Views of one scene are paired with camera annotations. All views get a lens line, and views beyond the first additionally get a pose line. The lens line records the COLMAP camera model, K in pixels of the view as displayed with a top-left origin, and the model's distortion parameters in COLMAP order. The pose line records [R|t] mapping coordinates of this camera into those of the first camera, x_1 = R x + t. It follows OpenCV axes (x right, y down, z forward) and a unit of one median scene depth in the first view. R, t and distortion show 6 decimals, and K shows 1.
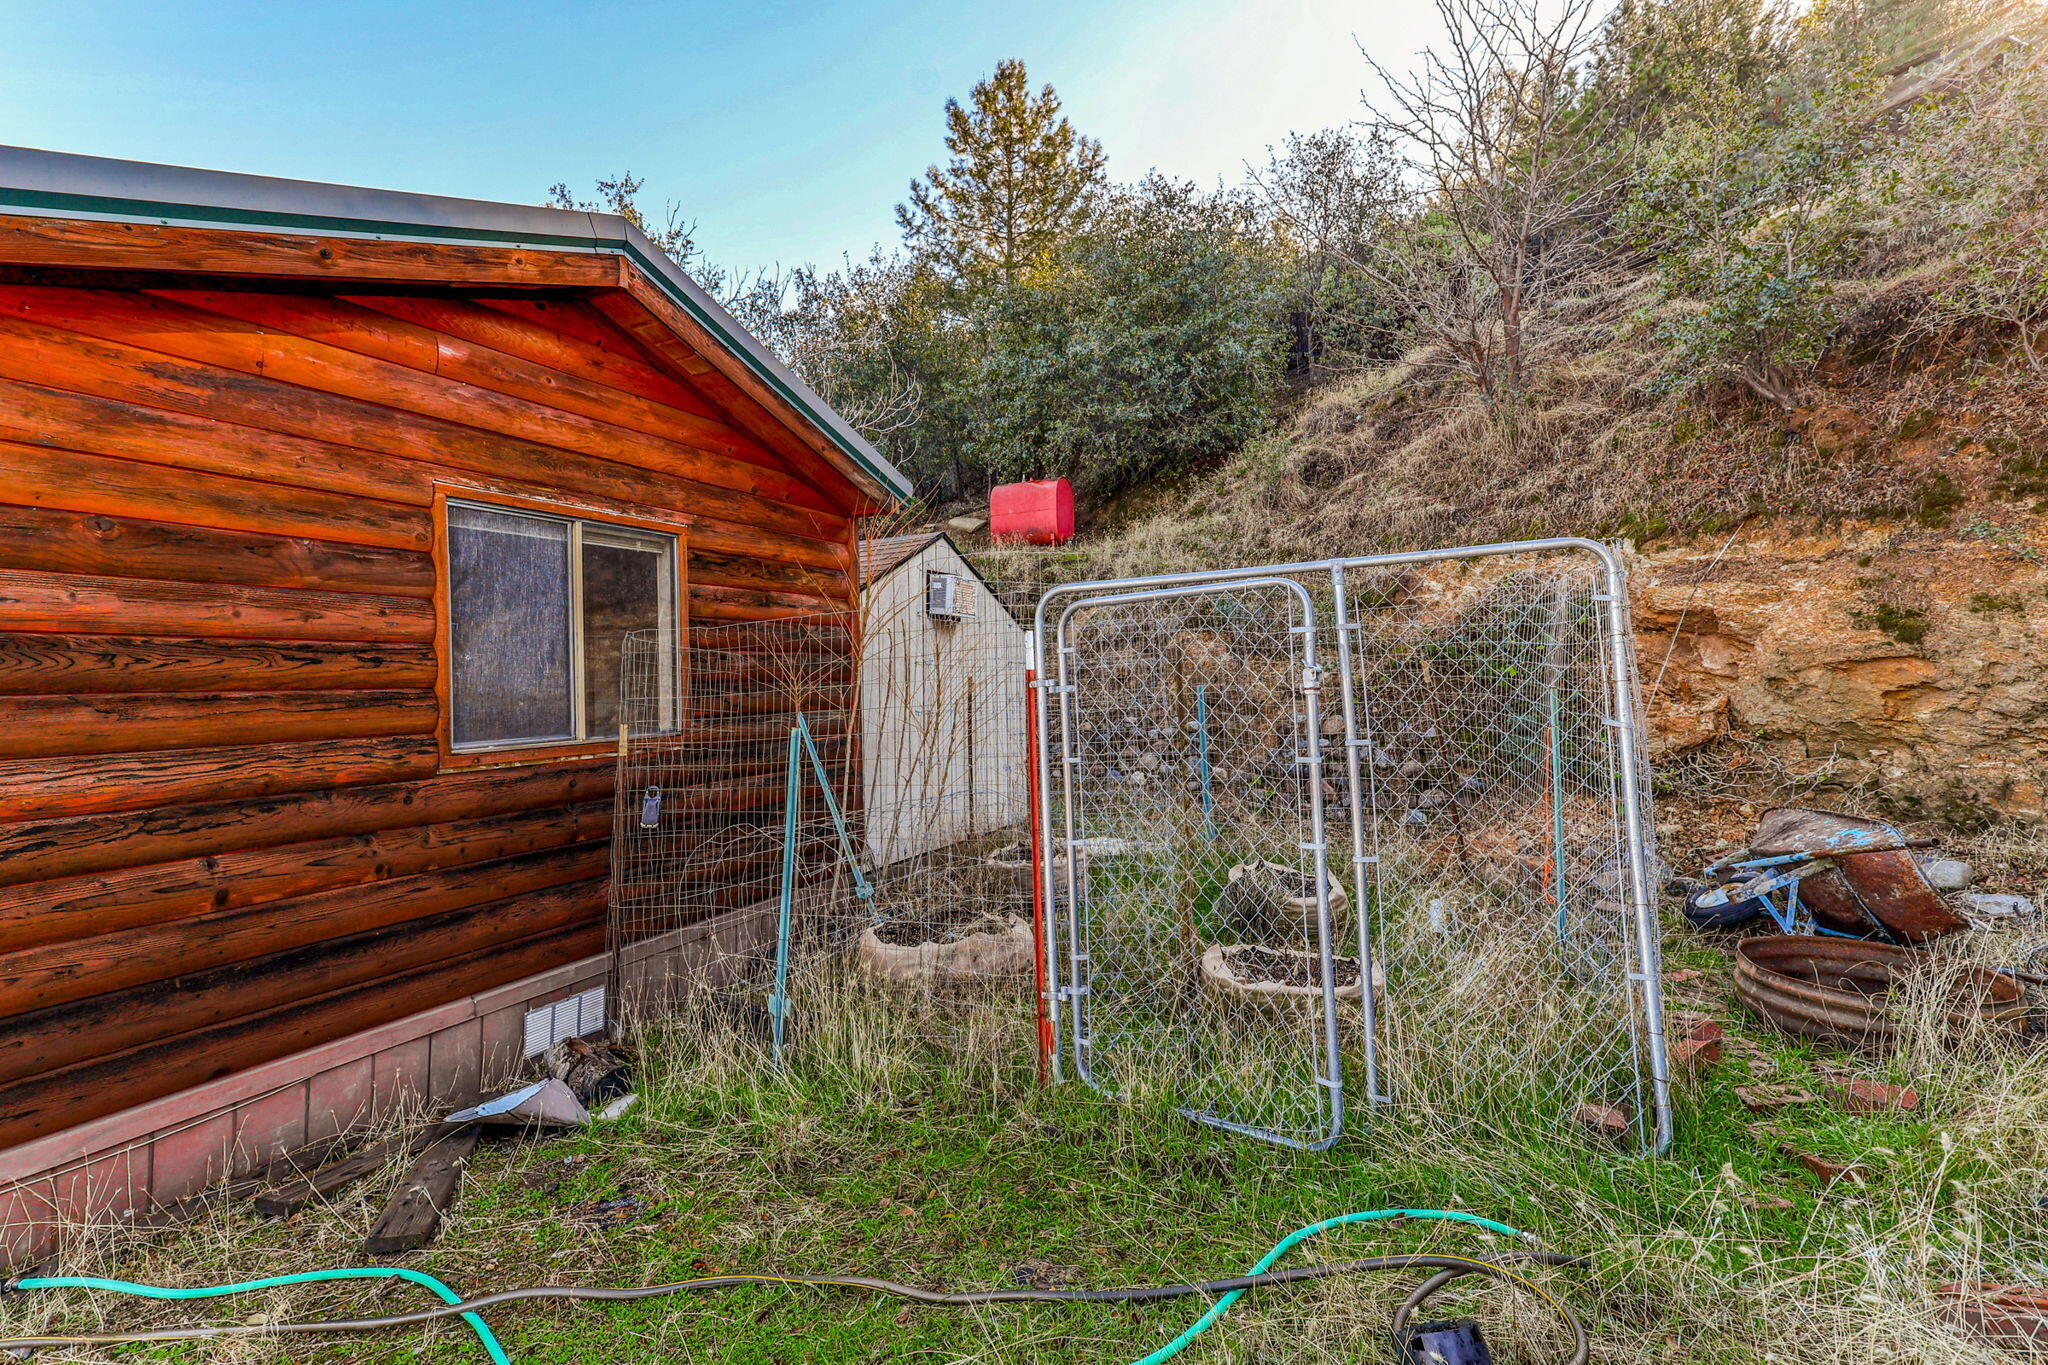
lens RADIAL K [[963.3, 0, 1024.0], [0, 963.3, 682.5], [0, 0, 1]] dist [0.019904, 0.000804]
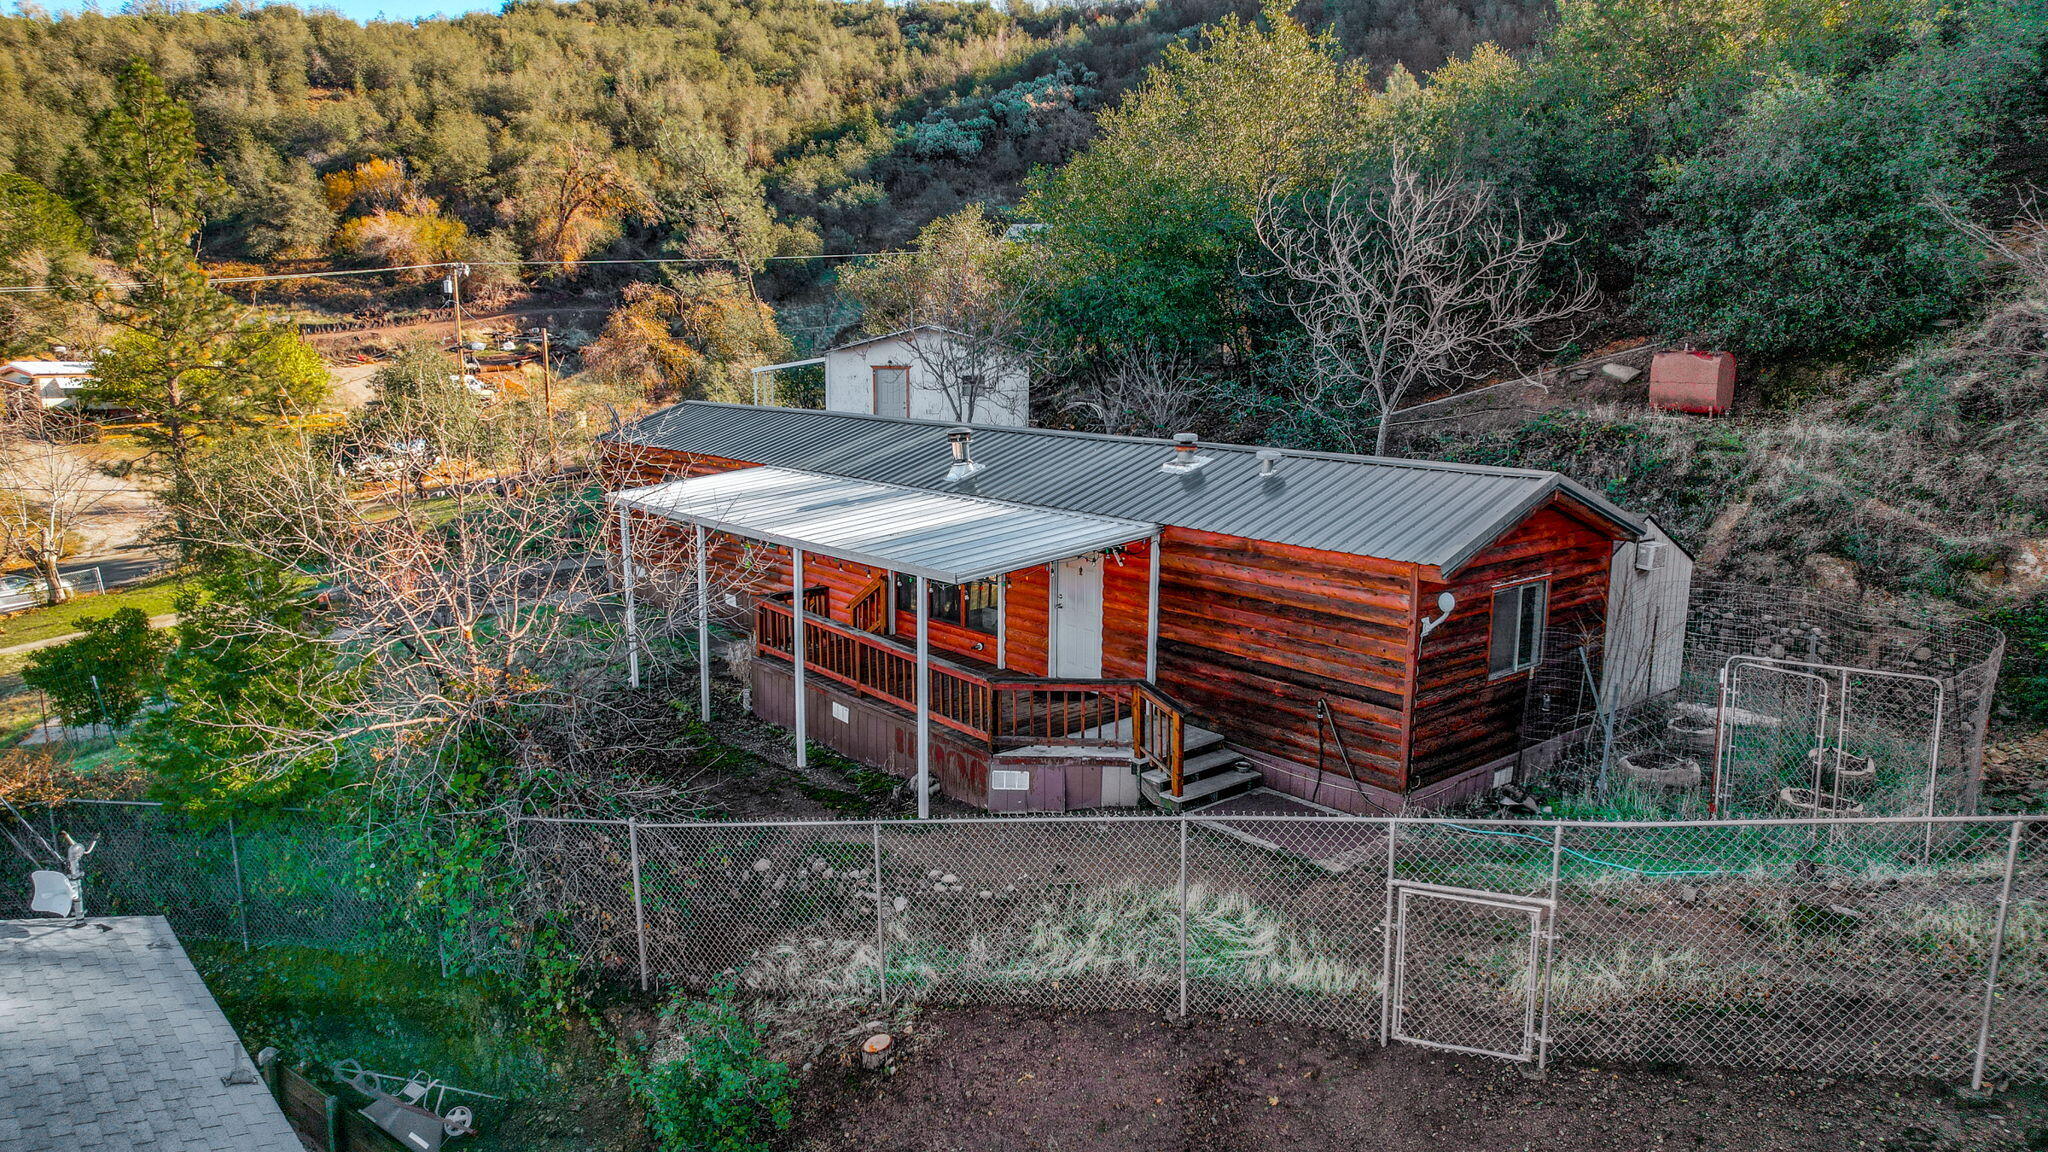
lens RADIAL K [[1303.9, 0, 1025.9], [0, 1303.9, 561.9], [0, 0, 1]] dist [-0.080861, 0.073882]
pose [[0.910933, 0.088268, -0.403002, -0.176059], [-0.024104, 0.986562, 0.161599, -0.438740], [0.411850, -0.137492, 0.900819, -1.505816]]
